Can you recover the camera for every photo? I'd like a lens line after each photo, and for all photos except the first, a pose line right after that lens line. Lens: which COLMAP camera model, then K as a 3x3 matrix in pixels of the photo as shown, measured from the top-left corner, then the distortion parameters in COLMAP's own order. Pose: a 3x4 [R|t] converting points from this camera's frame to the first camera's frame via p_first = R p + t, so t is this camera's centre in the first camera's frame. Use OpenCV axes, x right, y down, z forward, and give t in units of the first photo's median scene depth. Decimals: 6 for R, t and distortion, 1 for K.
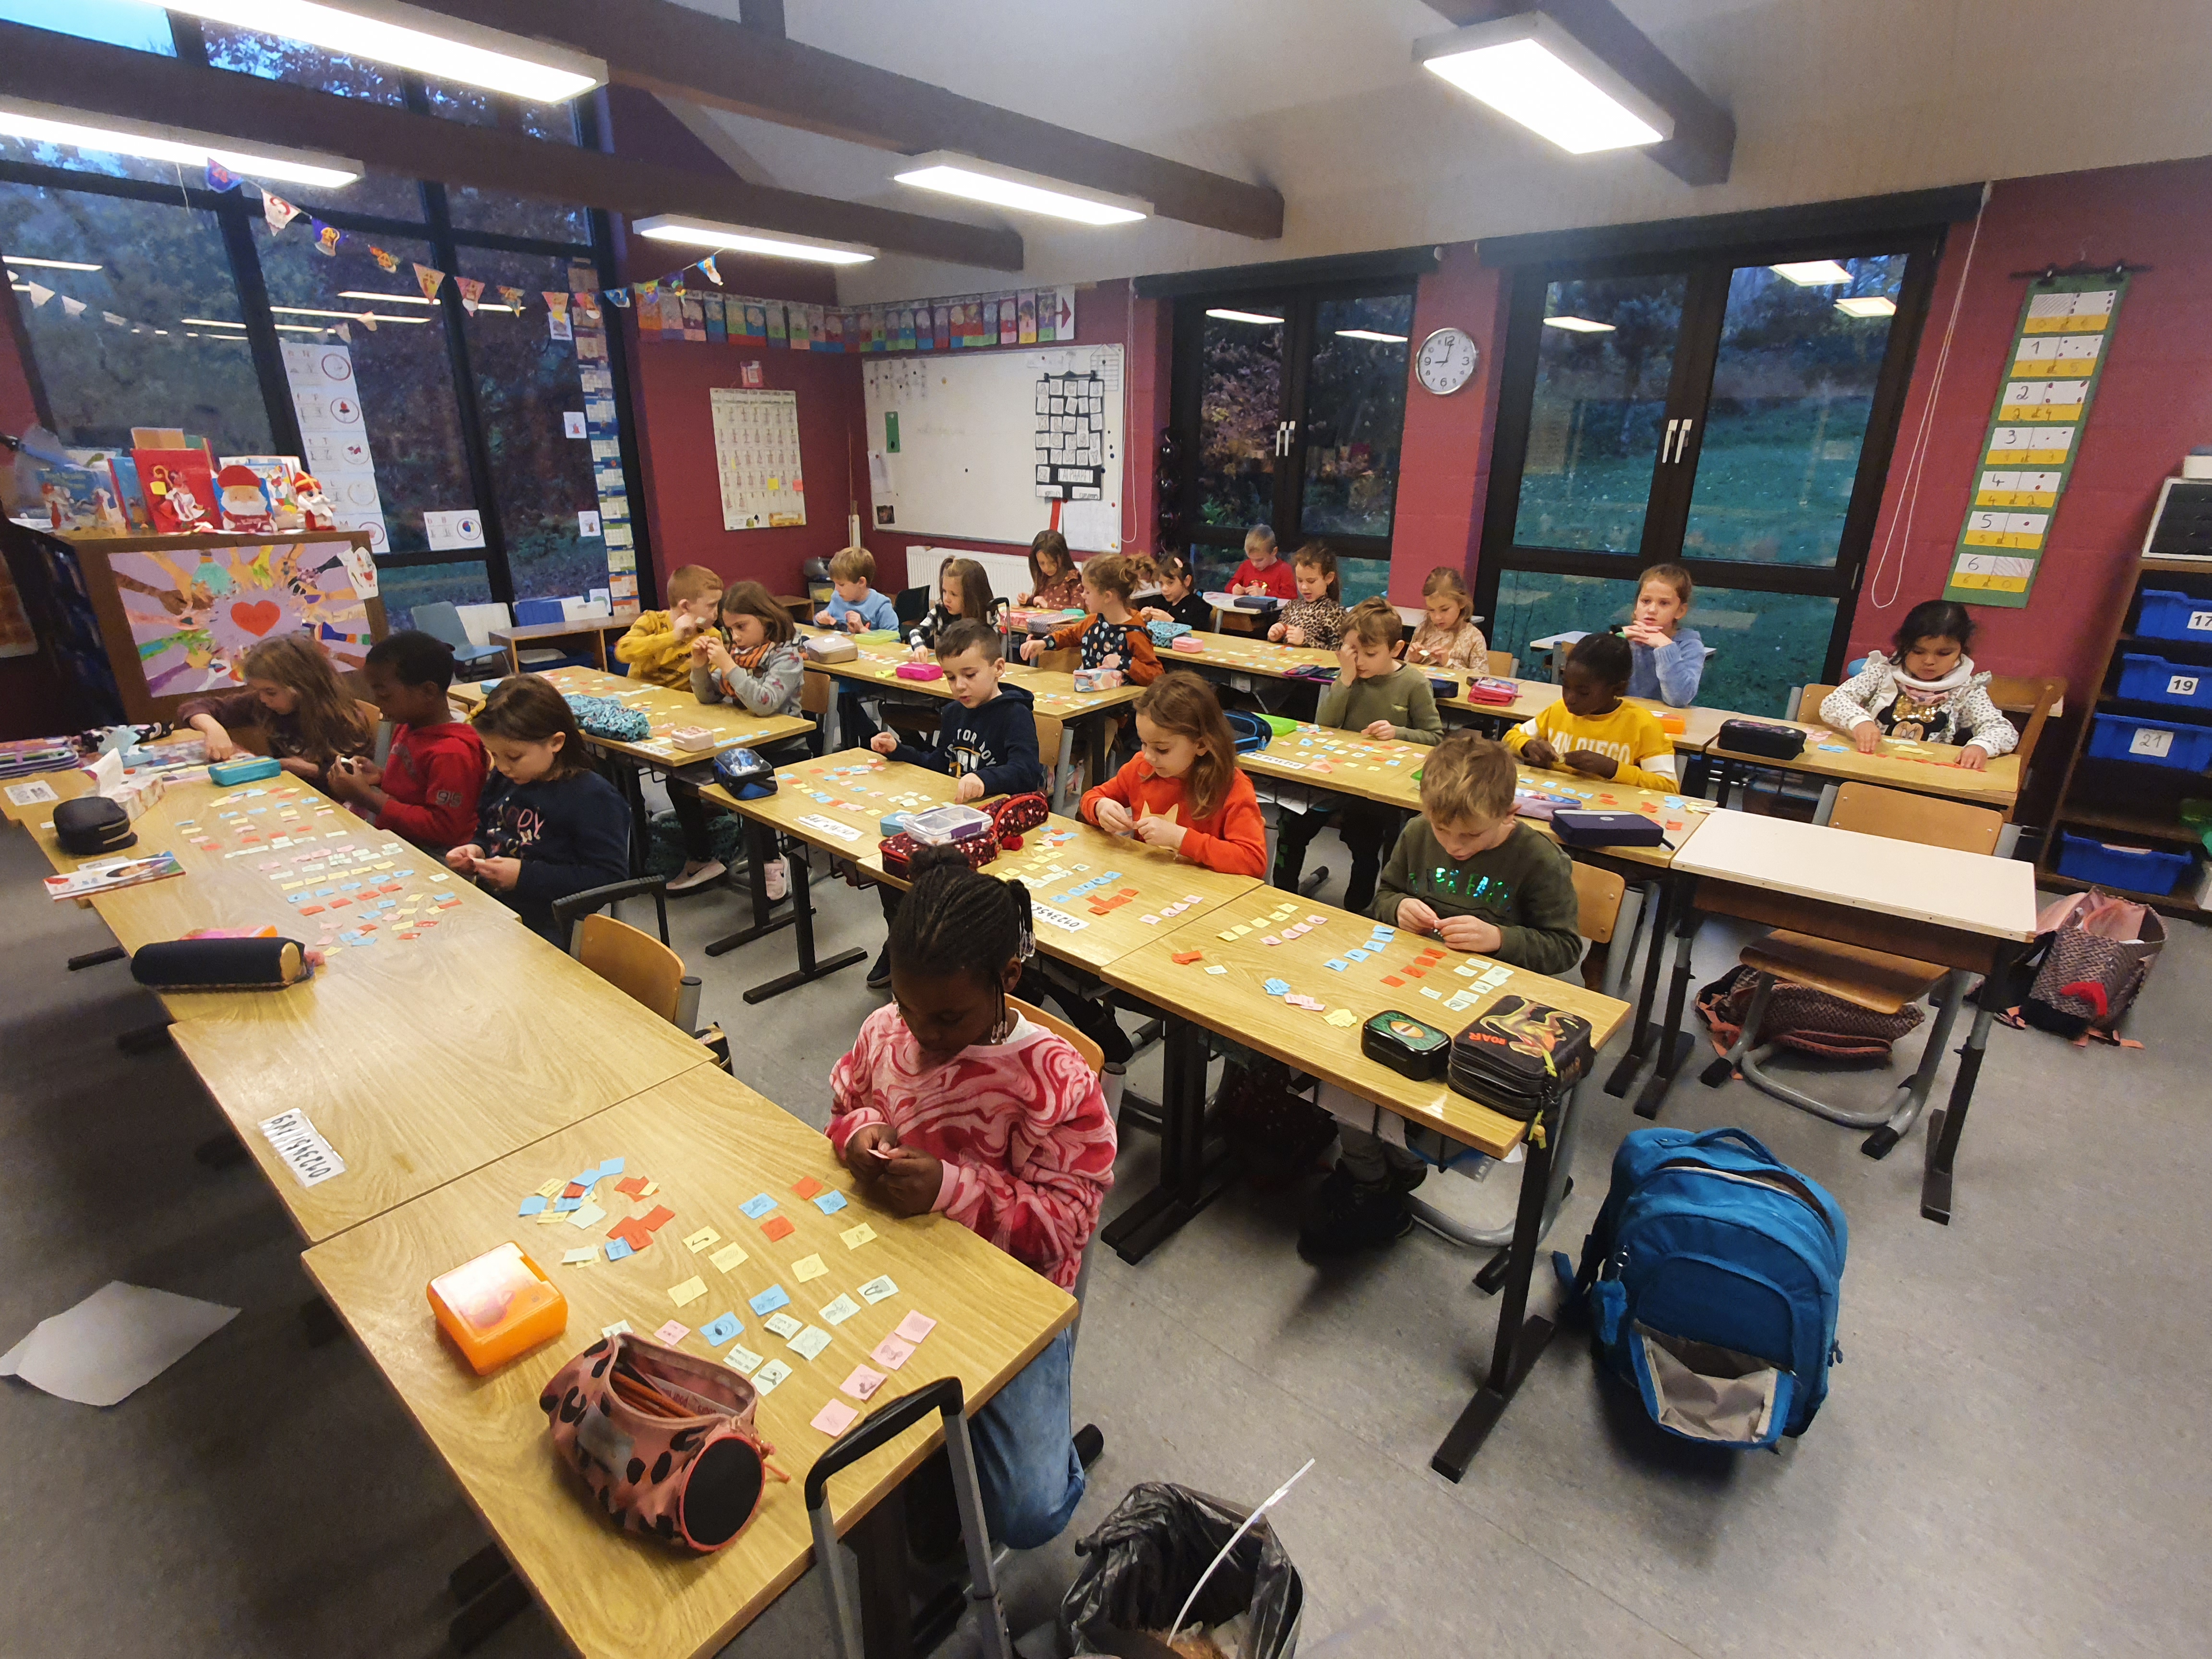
lens RADIAL K [[1098.8, 0, 1104.6], [0, 1098.8, 794.9], [0, 0, 1]] dist [0.020254, -0.000166]
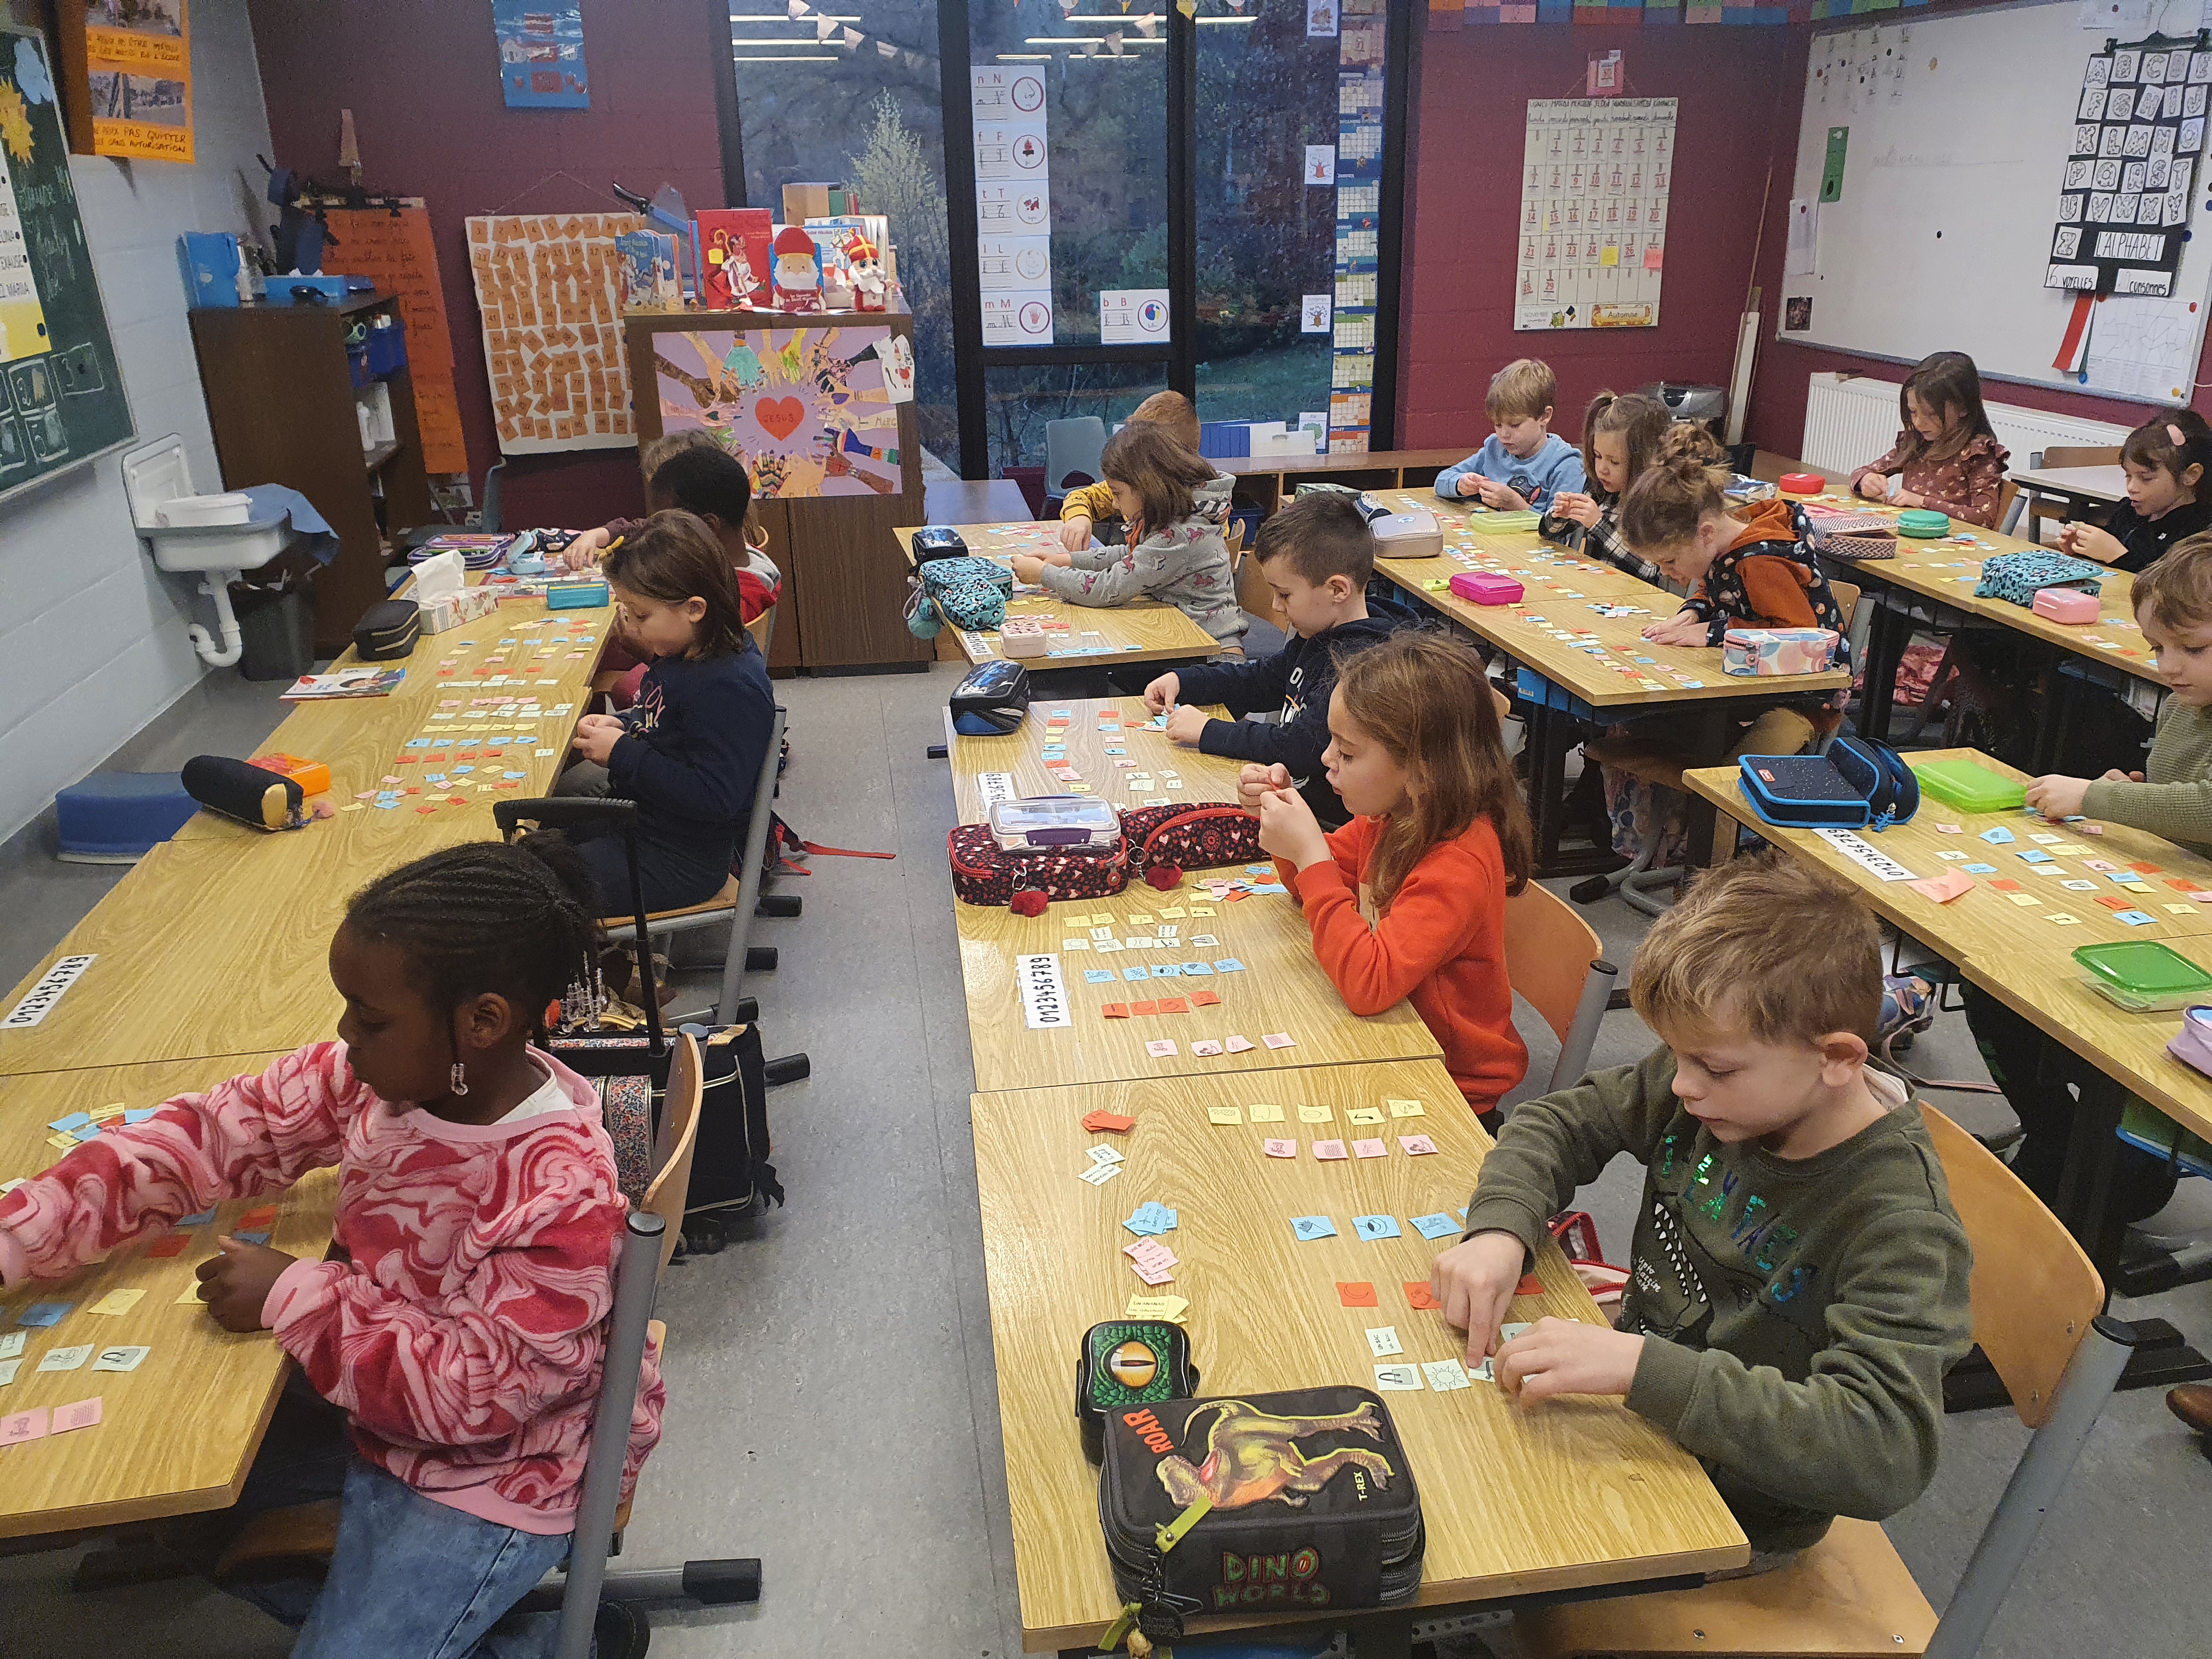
lens RADIAL K [[1797.6, 0, 1106.0], [0, 1797.6, 829.5], [0, 0, 1]] dist [0.003963, 0.030550]
pose [[0.763276, 0.211072, -0.610621, 0.176599], [-0.189244, 0.976715, 0.101064, -0.027227], [0.617734, 0.038416, 0.785448, 0.080712]]
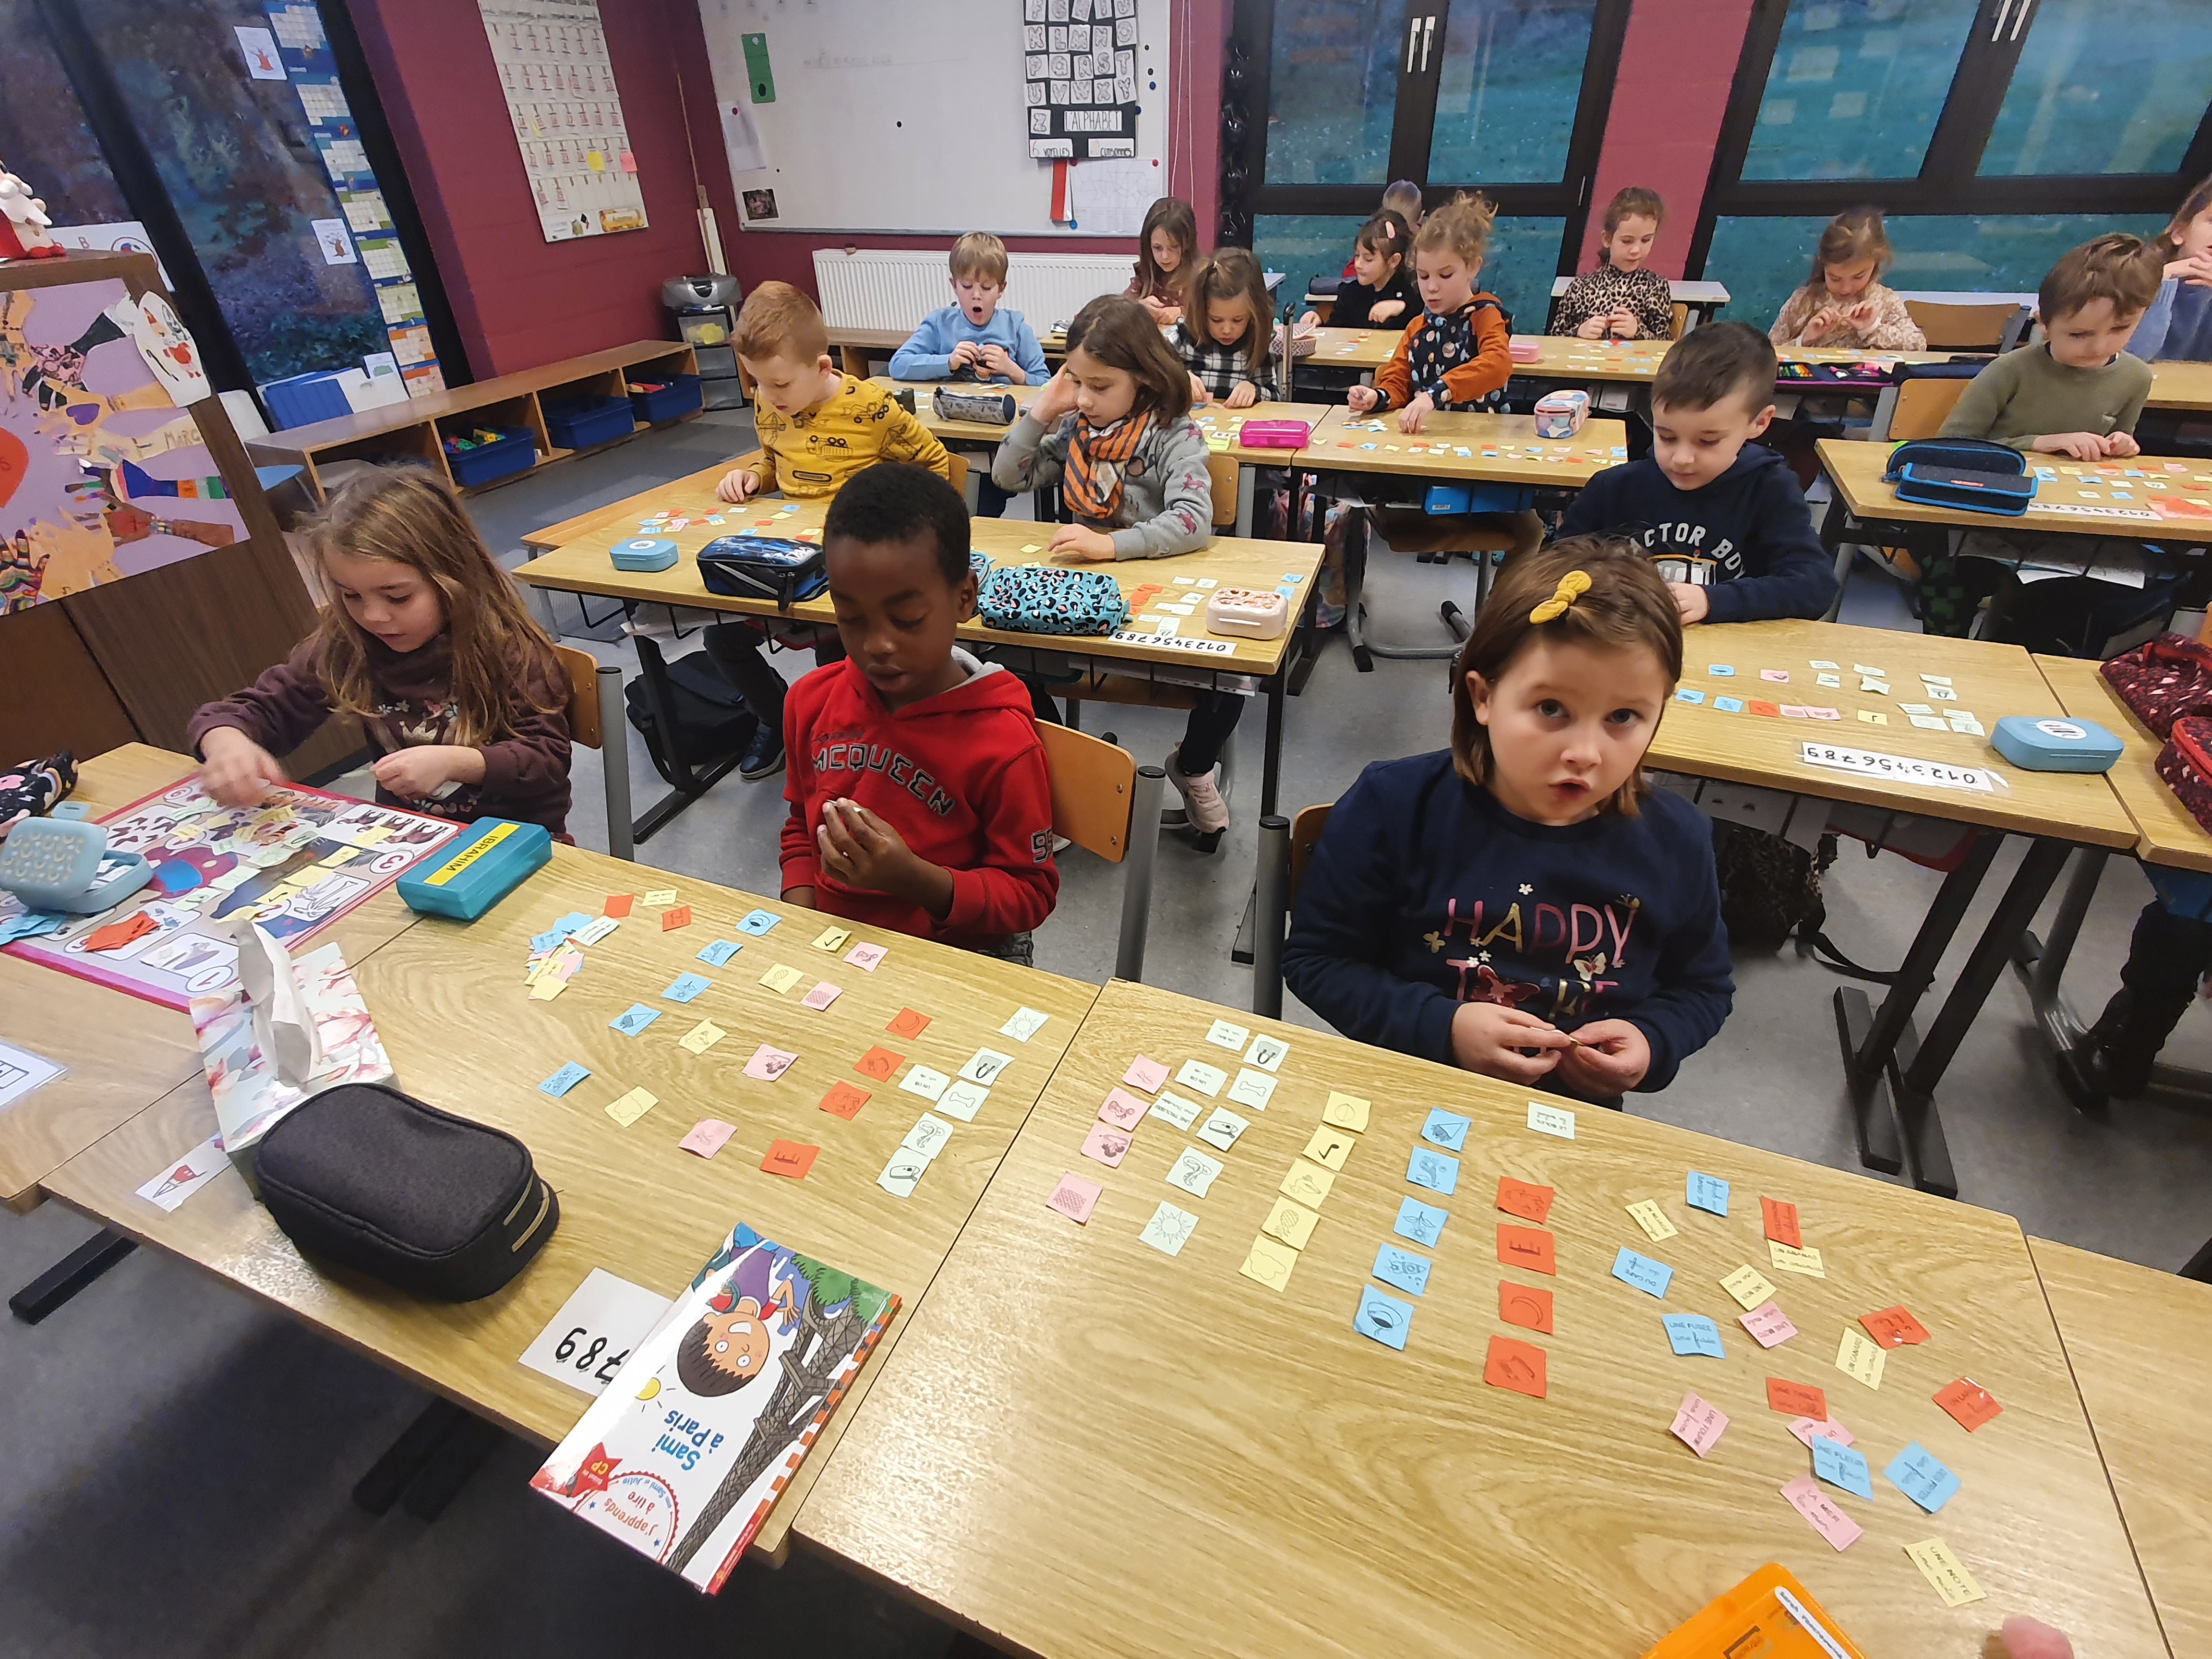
lens RADIAL K [[1079.3, 0, 1103.1], [0, 1079.3, 805.0], [0, 0, 1]] dist [-0.014804, 0.024607]
pose [[0.947690, -0.199122, 0.249468, -0.284450], [0.129399, 0.954125, 0.270003, -0.053782], [-0.291787, -0.223598, 0.929981, 0.247016]]
